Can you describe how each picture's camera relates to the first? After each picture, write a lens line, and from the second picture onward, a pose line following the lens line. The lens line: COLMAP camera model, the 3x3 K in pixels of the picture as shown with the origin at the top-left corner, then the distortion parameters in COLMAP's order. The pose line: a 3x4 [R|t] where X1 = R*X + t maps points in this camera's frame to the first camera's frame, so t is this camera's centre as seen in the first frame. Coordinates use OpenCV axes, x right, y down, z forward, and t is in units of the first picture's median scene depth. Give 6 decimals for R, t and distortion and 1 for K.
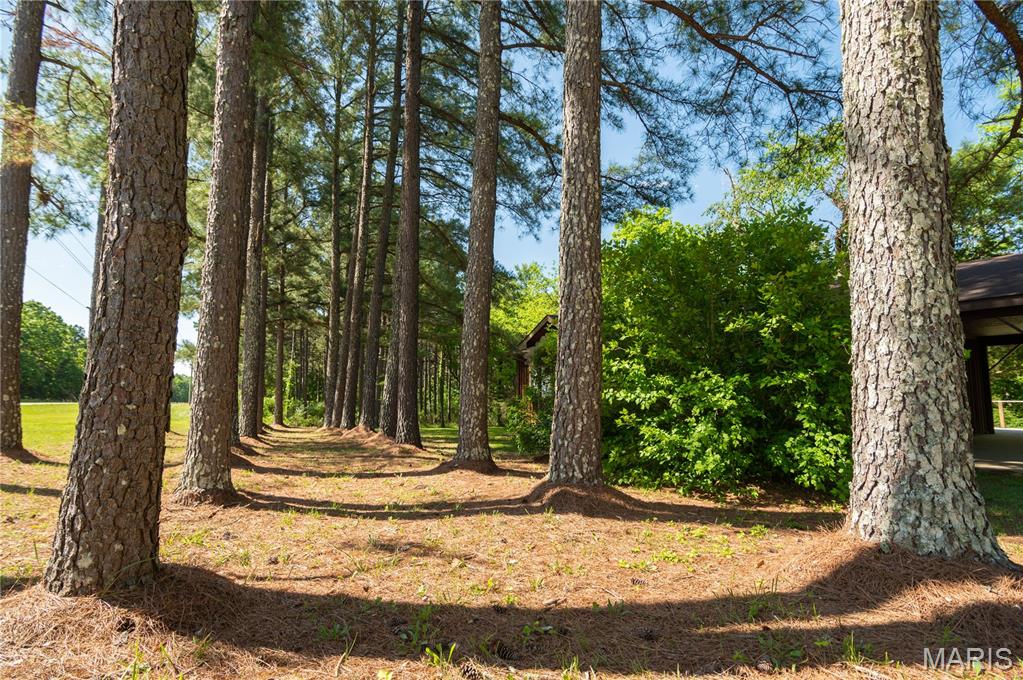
lens RADIAL K [[503.4, 0, 511.5], [0, 503.4, 340.0], [0, 0, 1]] dist [-0.021594, 0.000767]
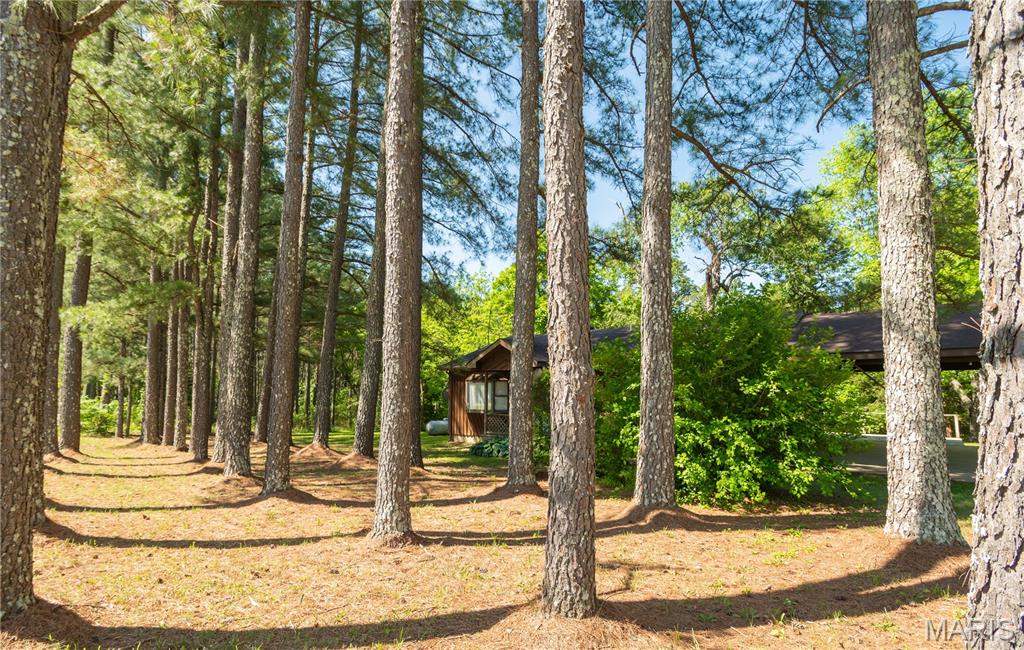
lens RADIAL K [[502.5, 0, 513.4], [0, 502.5, 342.8], [0, 0, 1]] dist [-0.022321, -0.000507]
pose [[0.961241, 0.028585, 0.274222, -1.195643], [-0.032084, 0.999451, 0.008283, -0.299489], [-0.273835, -0.016760, 0.961631, -0.384818]]
